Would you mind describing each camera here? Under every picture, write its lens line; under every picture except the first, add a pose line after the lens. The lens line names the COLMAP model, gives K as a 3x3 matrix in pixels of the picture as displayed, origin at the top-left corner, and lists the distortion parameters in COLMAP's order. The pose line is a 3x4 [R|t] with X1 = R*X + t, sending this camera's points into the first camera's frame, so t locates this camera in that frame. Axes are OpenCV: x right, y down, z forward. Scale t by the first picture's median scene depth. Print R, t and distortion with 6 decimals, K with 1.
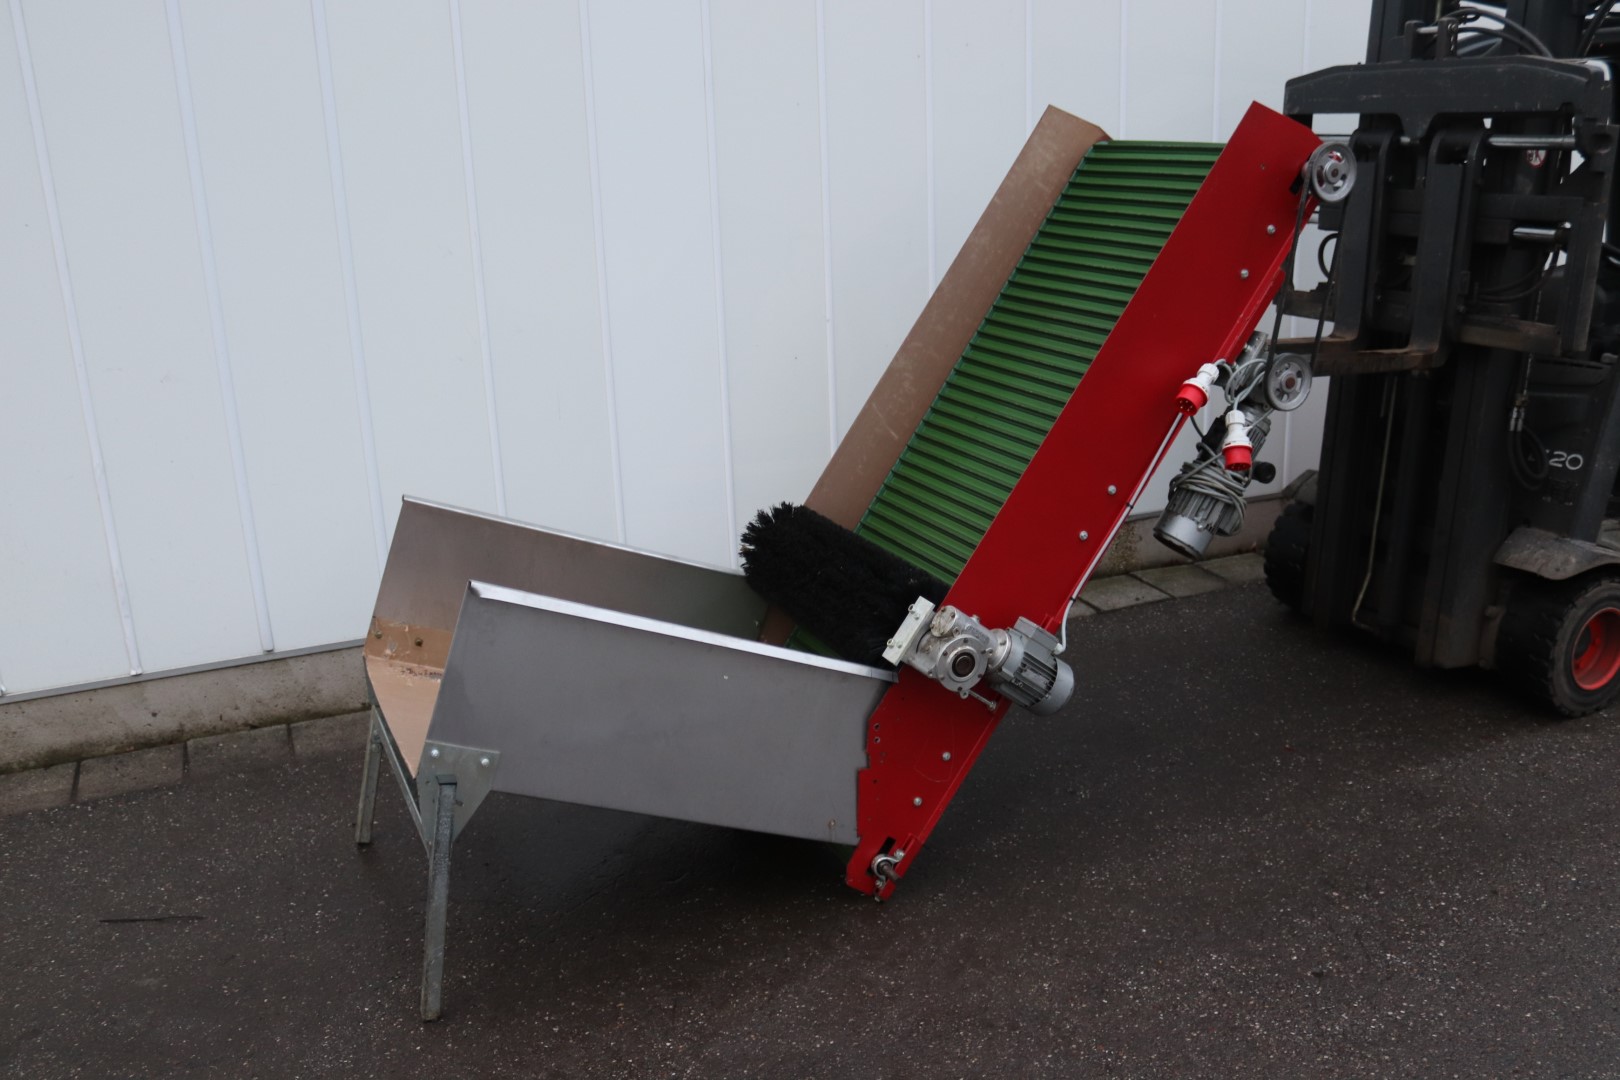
lens RADIAL K [[1442.5, 0, 810.0], [0, 1442.5, 540.0], [0, 0, 1]] dist [-0.157116, 0.149720]
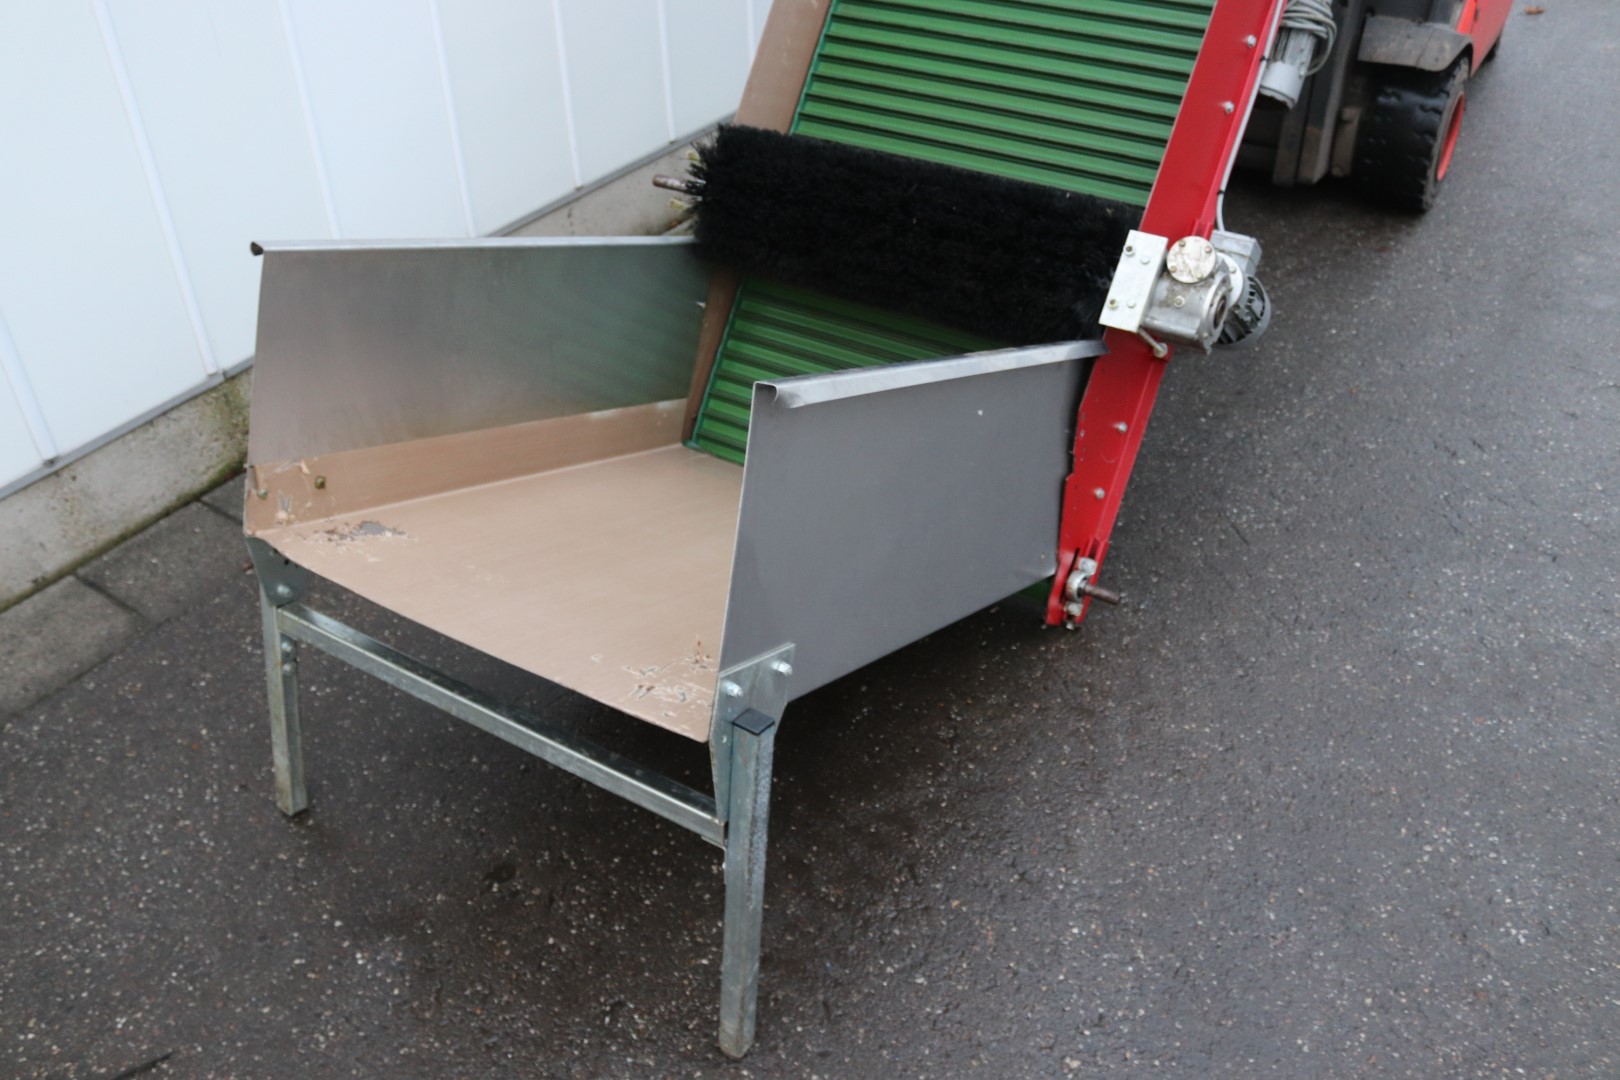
lens RADIAL K [[1442.5, 0, 810.0], [0, 1442.5, 540.0], [0, 0, 1]] dist [-0.157116, 0.149720]
pose [[0.842214, -0.307570, 0.442805, -0.371286], [0.153064, 0.923923, 0.350625, -0.080741], [-0.516960, -0.227524, 0.825218, 0.408521]]
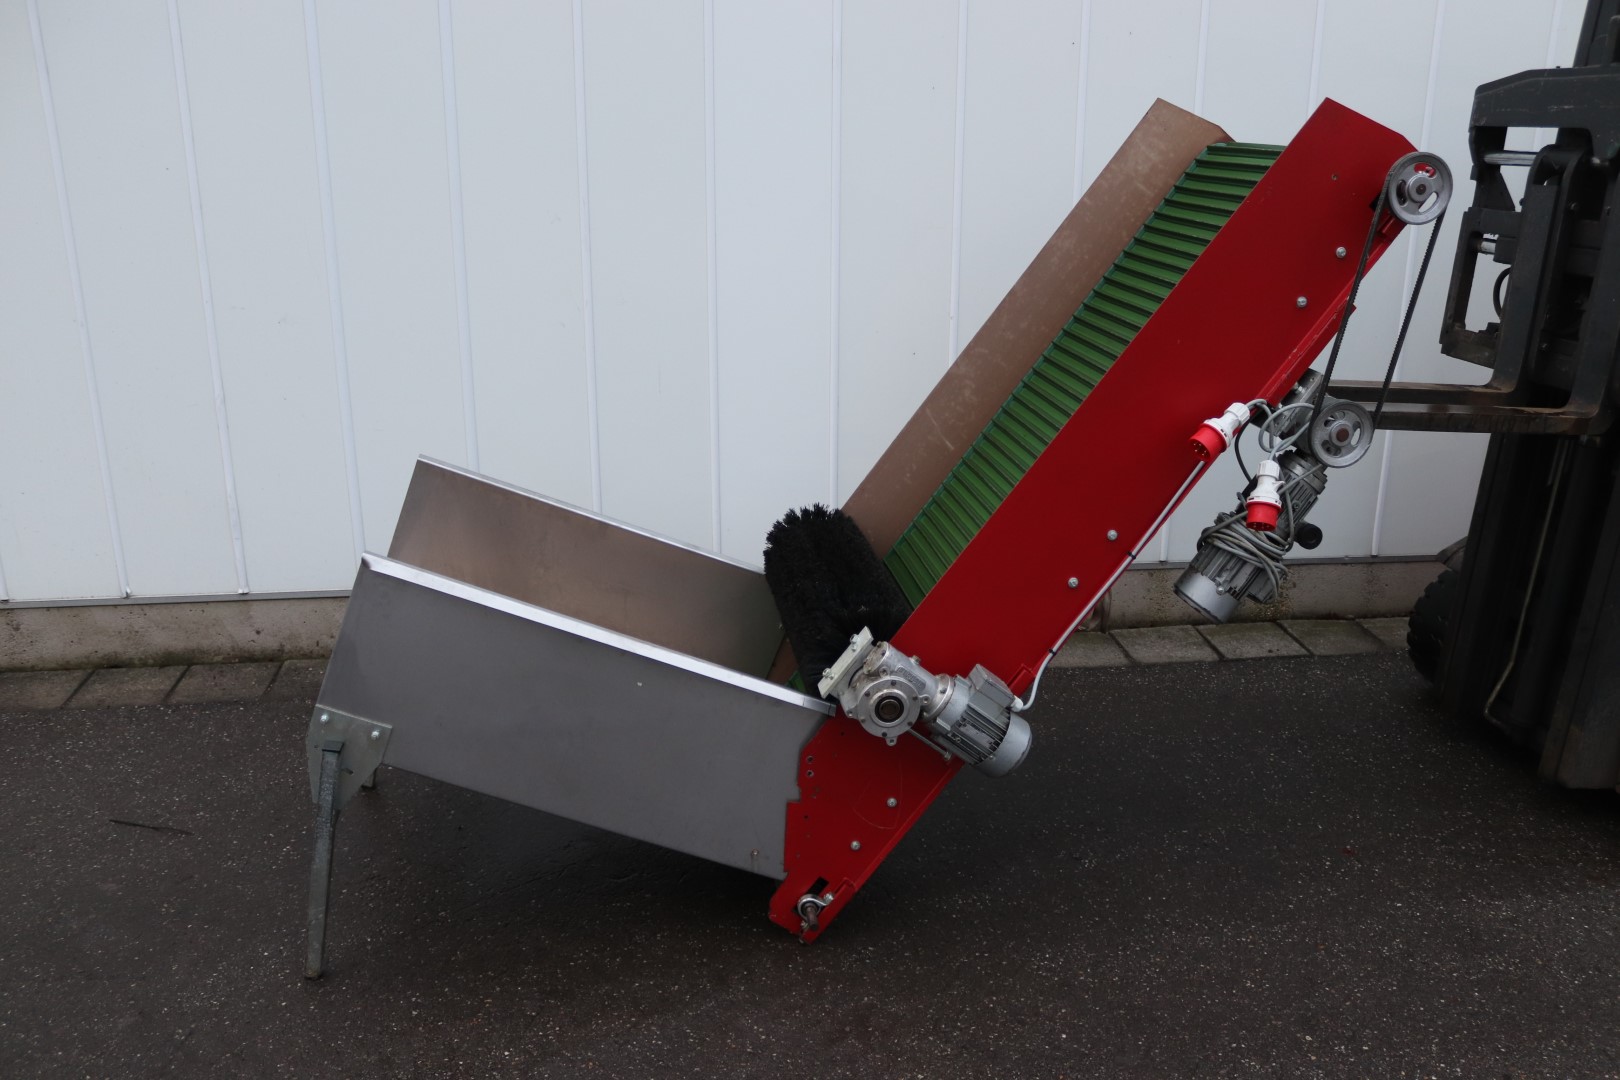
lens RADIAL K [[1369.3, 0, 826.6], [0, 1369.3, 548.5], [0, 0, 1]] dist [-0.160468, 0.146993]
pose [[0.963557, 0.123288, -0.237398, 0.222712], [-0.117277, 0.992320, 0.039335, -0.036166], [0.240424, -0.010060, 0.970616, 0.138392]]
